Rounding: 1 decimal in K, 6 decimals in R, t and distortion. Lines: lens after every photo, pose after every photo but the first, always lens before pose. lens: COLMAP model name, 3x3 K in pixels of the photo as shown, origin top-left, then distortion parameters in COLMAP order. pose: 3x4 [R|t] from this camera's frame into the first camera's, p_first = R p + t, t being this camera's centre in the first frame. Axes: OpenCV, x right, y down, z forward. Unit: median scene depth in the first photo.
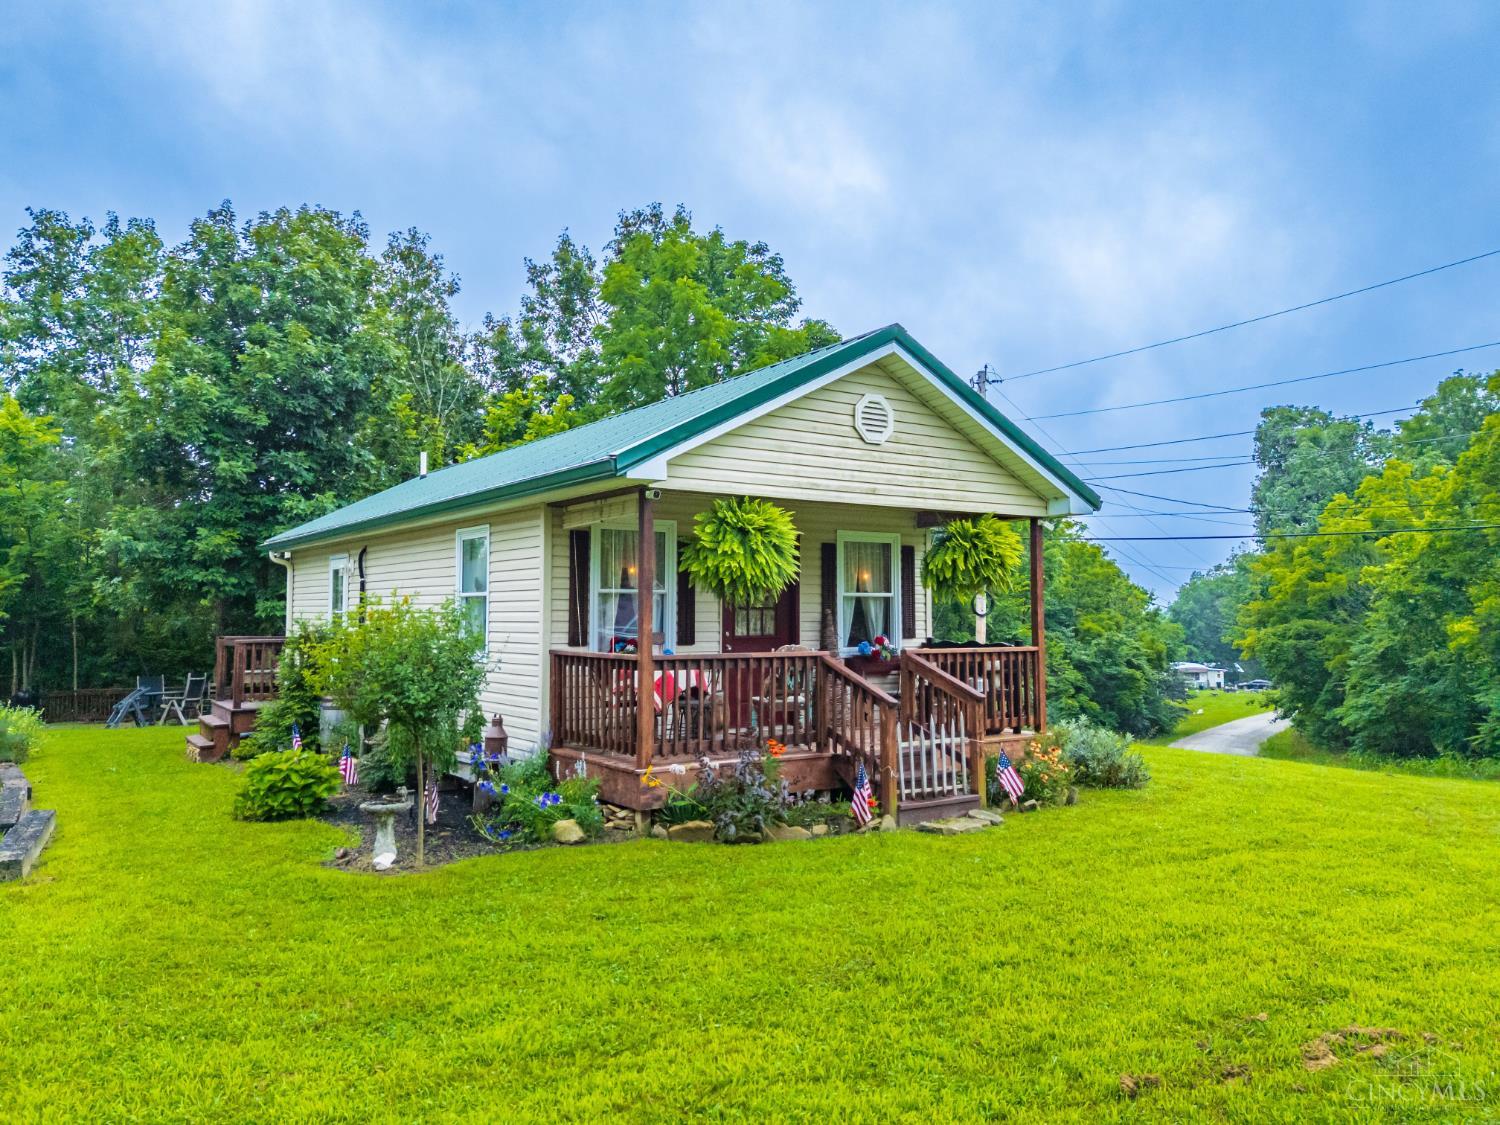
lens RADIAL K [[1098.9, 0, 750.0], [0, 1098.9, 562.5], [0, 0, 1]] dist [0.068095, -0.070401]
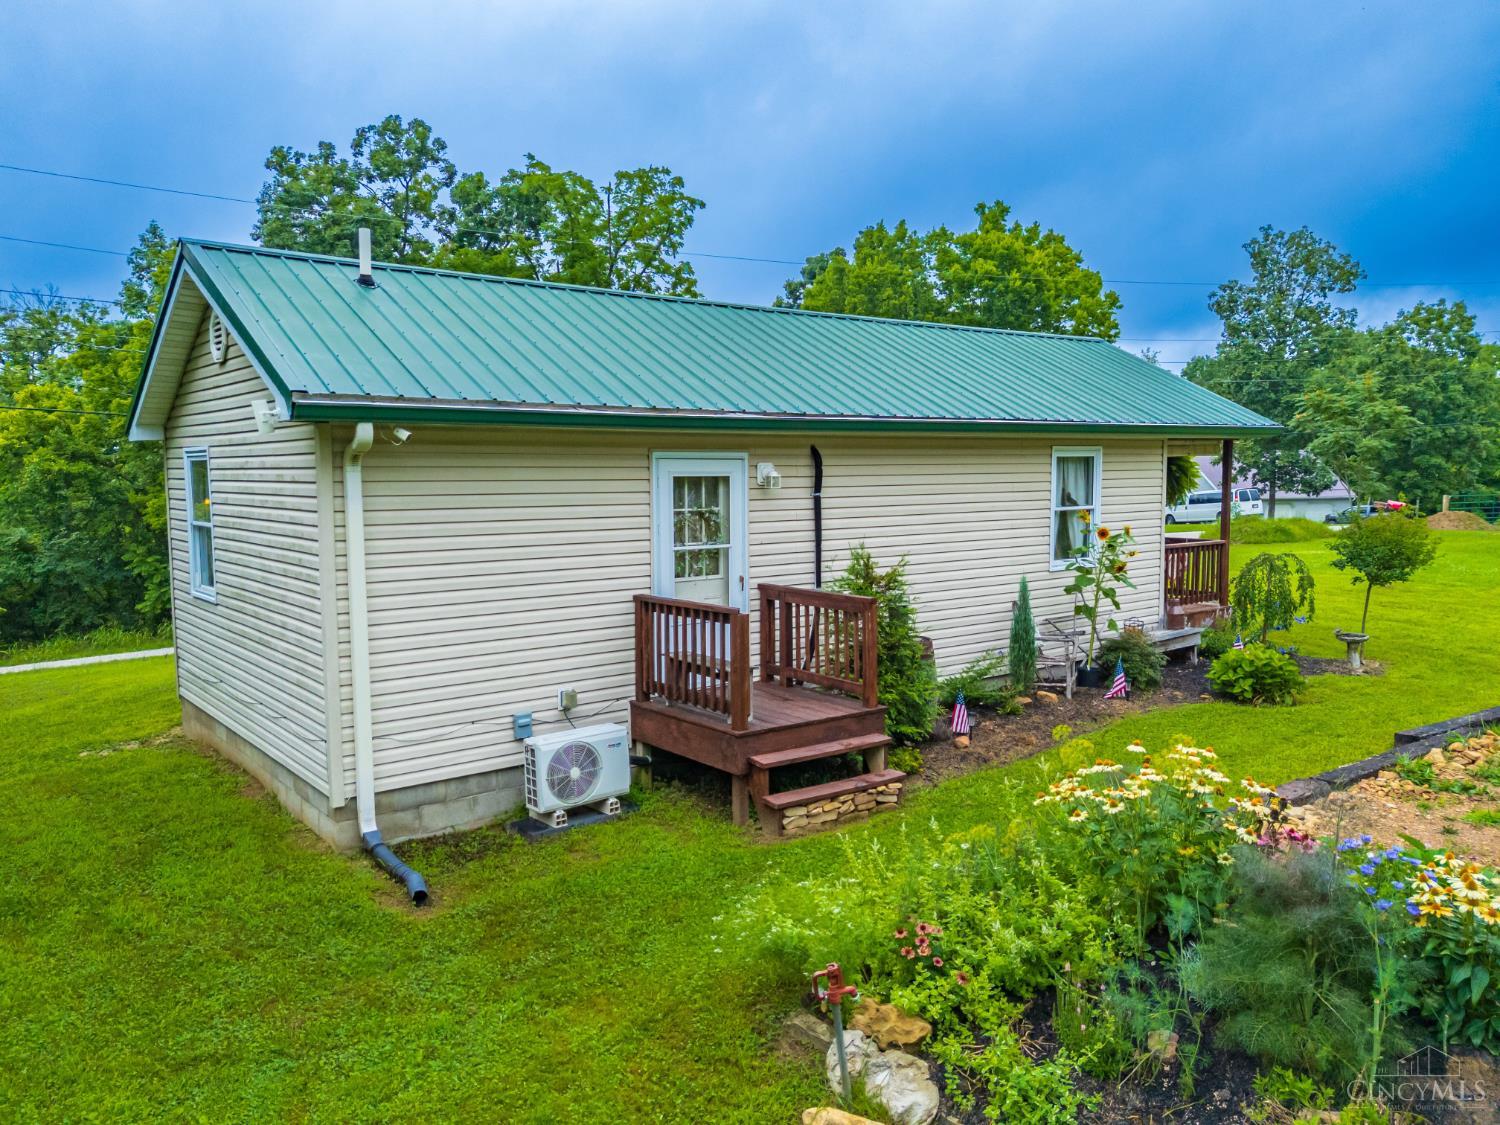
lens RADIAL K [[1098.9, 0, 750.0], [0, 1098.9, 562.5], [0, 0, 1]] dist [0.068095, -0.070401]
pose [[-0.076190, -0.095387, 0.992520, -0.714070], [-0.039130, 0.994933, 0.092615, -0.002978], [-0.996325, -0.031781, -0.079536, 0.745426]]
